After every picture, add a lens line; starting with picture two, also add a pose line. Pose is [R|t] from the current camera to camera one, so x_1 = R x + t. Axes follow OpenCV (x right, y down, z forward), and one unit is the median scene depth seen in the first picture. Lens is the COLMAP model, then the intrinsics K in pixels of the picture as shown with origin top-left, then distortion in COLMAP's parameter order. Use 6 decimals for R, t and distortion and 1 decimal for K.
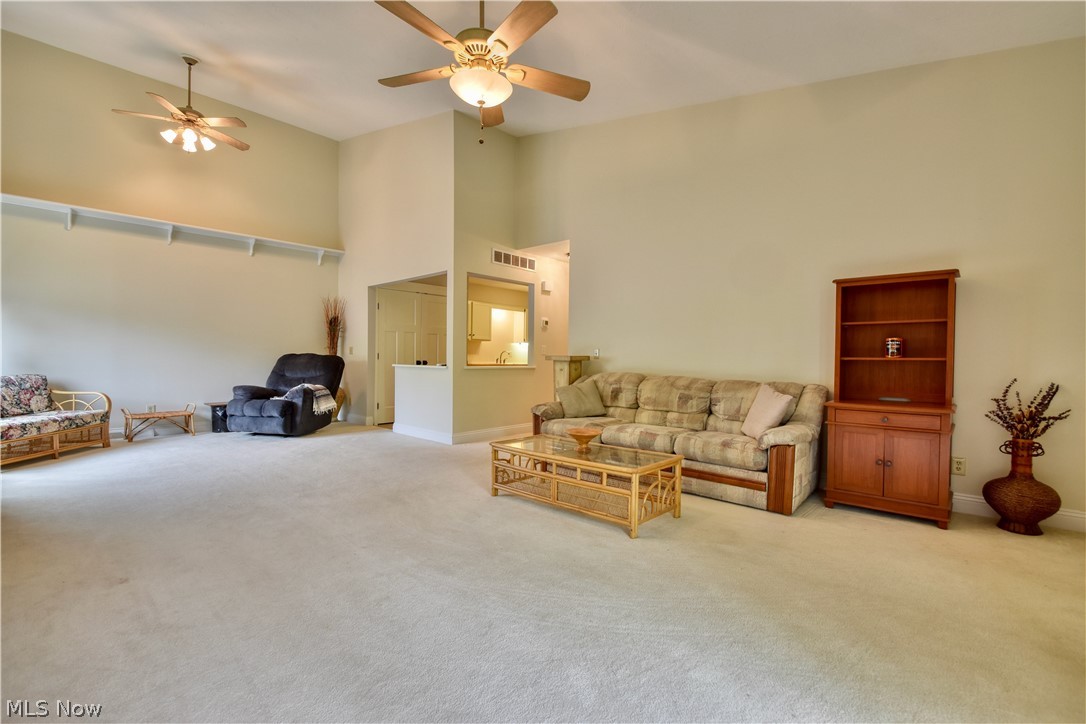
lens RADIAL K [[481.8, 0, 543.6], [0, 481.8, 366.6], [0, 0, 1]] dist [0.016561, -0.014508]
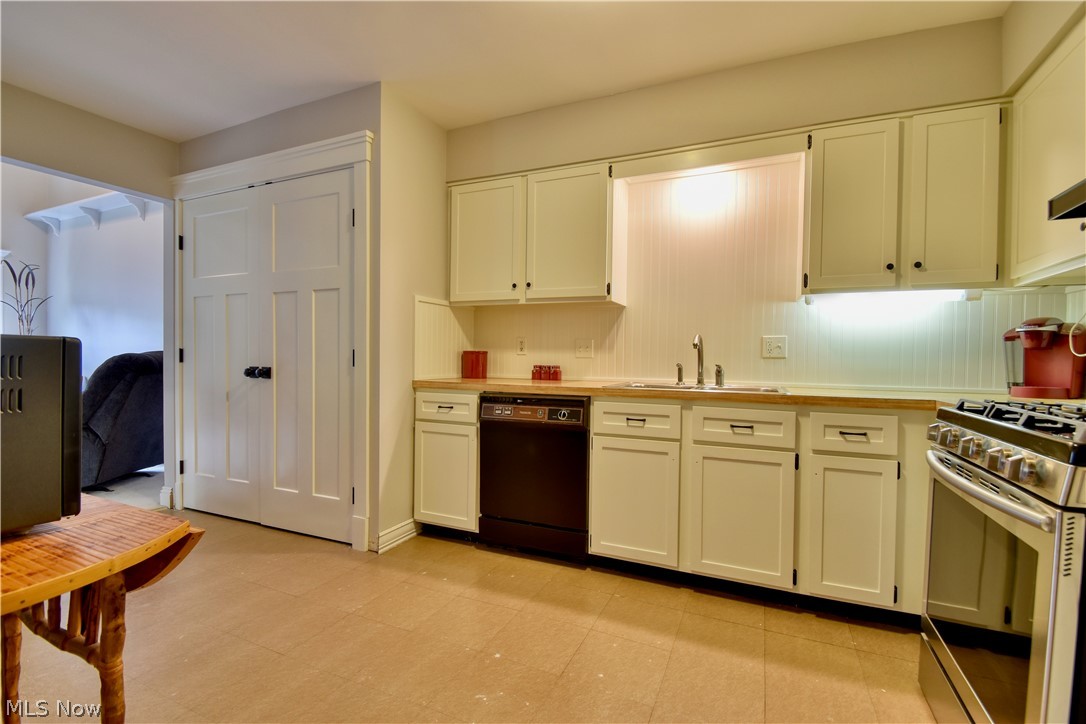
lens RADIAL K [[494.3, 0, 552.0], [0, 494.3, 365.5], [0, 0, 1]] dist [0.021975, -0.019762]
pose [[0.310736, 0.008385, -0.950459, 0.272173], [-0.023591, 0.999721, 0.001107, -0.029276], [0.950203, 0.022078, 0.310847, 1.629938]]
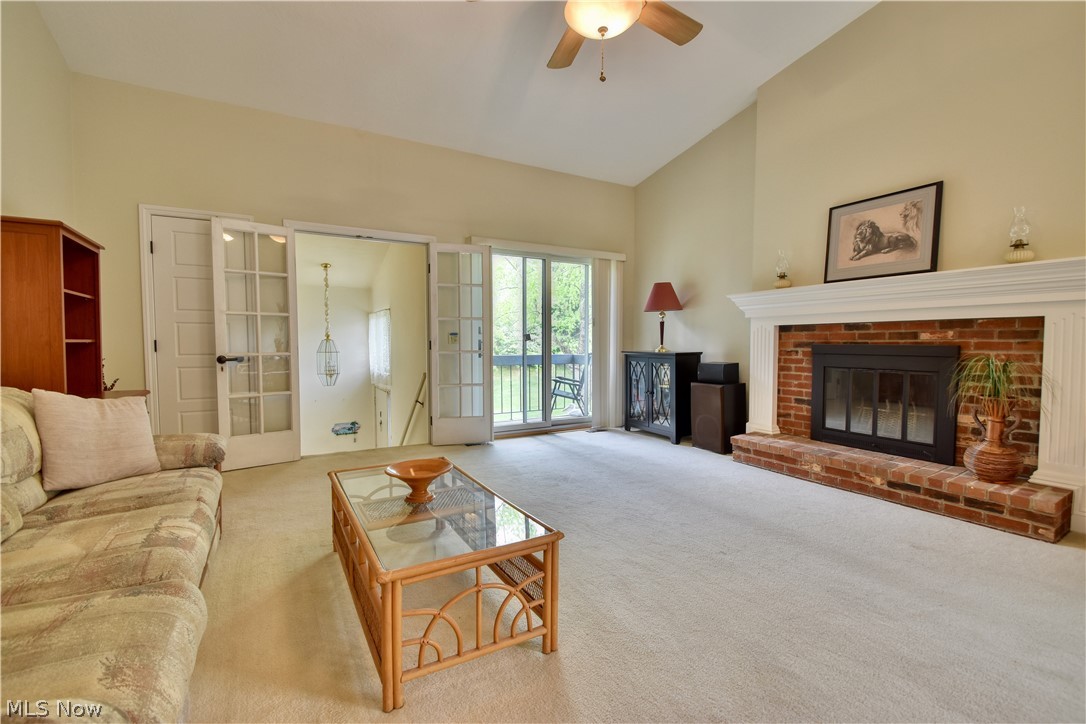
lens RADIAL K [[481.8, 0, 543.6], [0, 481.8, 366.6], [0, 0, 1]] dist [0.016561, -0.014508]
pose [[-0.953378, -0.025218, 0.300723, -0.160314], [-0.004588, 0.997598, 0.069111, -0.021525], [-0.301743, 0.064509, -0.951204, 0.987198]]
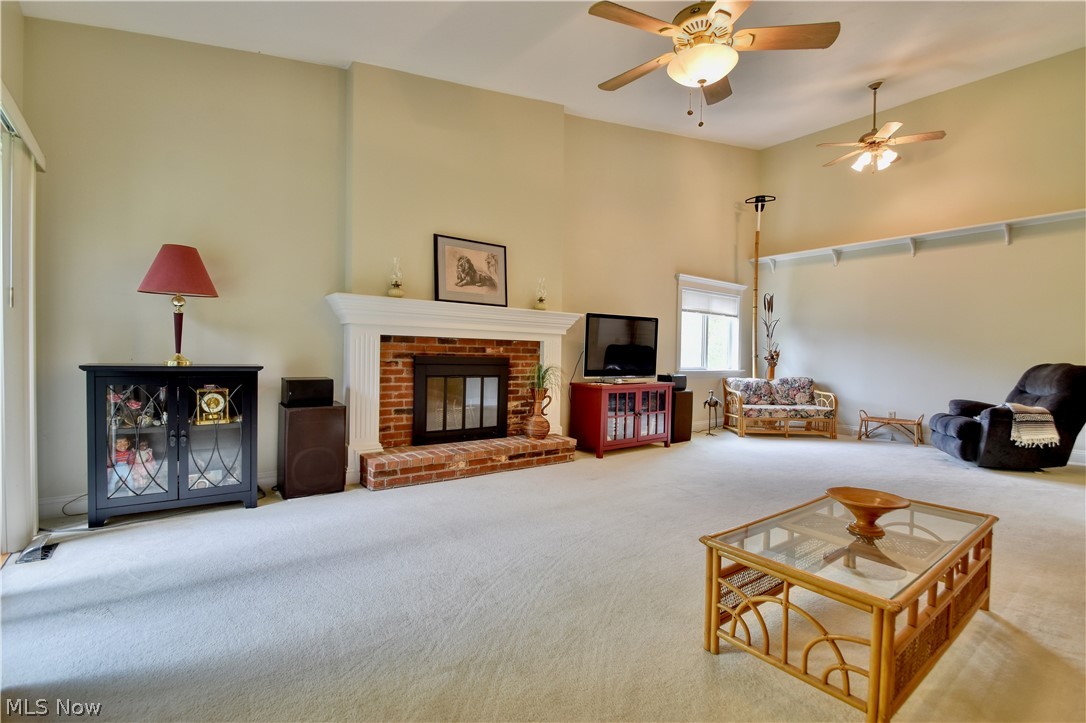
lens RADIAL K [[496.3, 0, 544.8], [0, 496.3, 366.6], [0, 0, 1]] dist [-0.000375, -0.010075]
pose [[-0.154311, 0.006293, -0.988002, 0.446883], [-0.036393, 0.999265, 0.012049, -0.004891], [0.987352, 0.037816, -0.153968, 0.470765]]
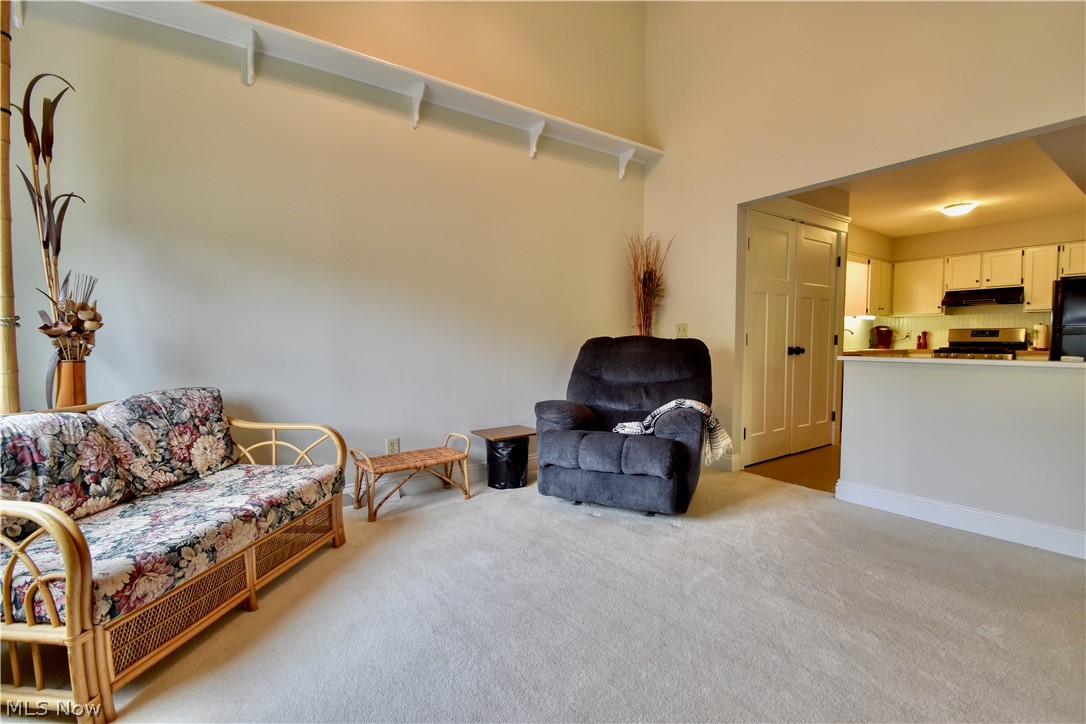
lens RADIAL K [[494.3, 0, 552.0], [0, 494.3, 365.5], [0, 0, 1]] dist [0.021975, -0.019762]
pose [[0.980985, -0.002080, -0.194070, -0.616691], [0.008337, 0.999471, 0.031434, -0.016805], [0.193902, -0.032454, 0.980484, 0.585440]]
